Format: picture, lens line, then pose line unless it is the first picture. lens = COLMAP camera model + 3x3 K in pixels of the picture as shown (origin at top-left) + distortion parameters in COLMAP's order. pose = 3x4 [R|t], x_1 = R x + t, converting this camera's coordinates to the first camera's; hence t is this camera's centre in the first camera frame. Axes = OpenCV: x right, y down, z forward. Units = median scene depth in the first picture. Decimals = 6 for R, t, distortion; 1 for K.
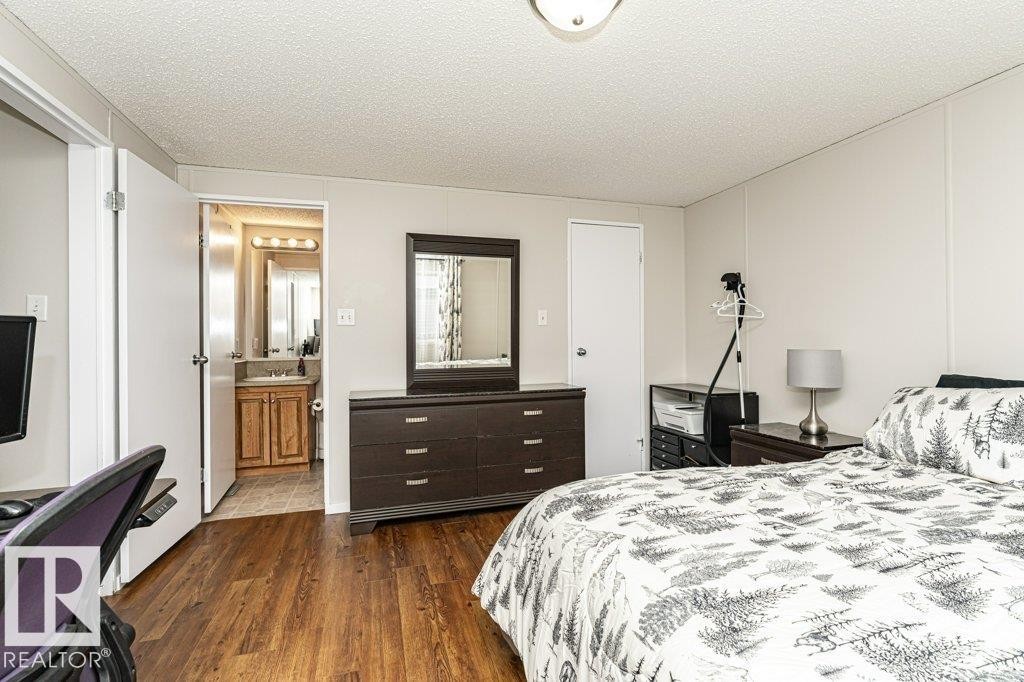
lens RADIAL K [[478.9, 0, 517.0], [0, 478.9, 338.8], [0, 0, 1]] dist [-0.004256, 0.000612]
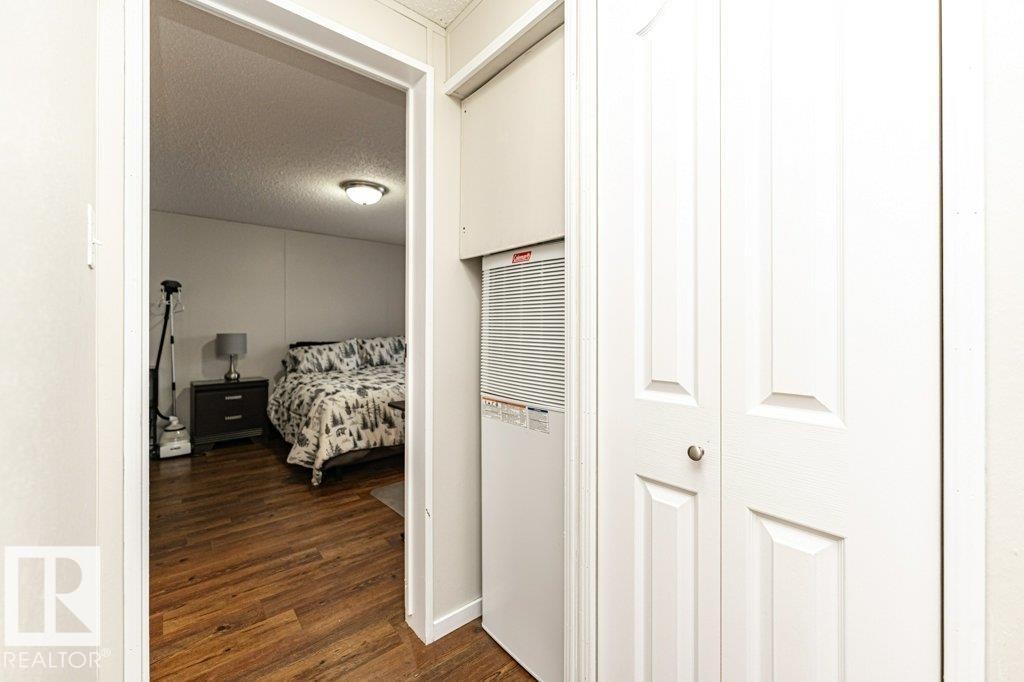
lens RADIAL K [[413.2, 0, 509.4], [0, 413.2, 331.9], [0, 0, 1]] dist [0.000770, -0.000031]
pose [[-0.402351, -0.002373, 0.915482, -1.290075], [-0.000709, 0.999997, 0.002281, 0.012118], [-0.915485, 0.000269, -0.402352, 0.679200]]
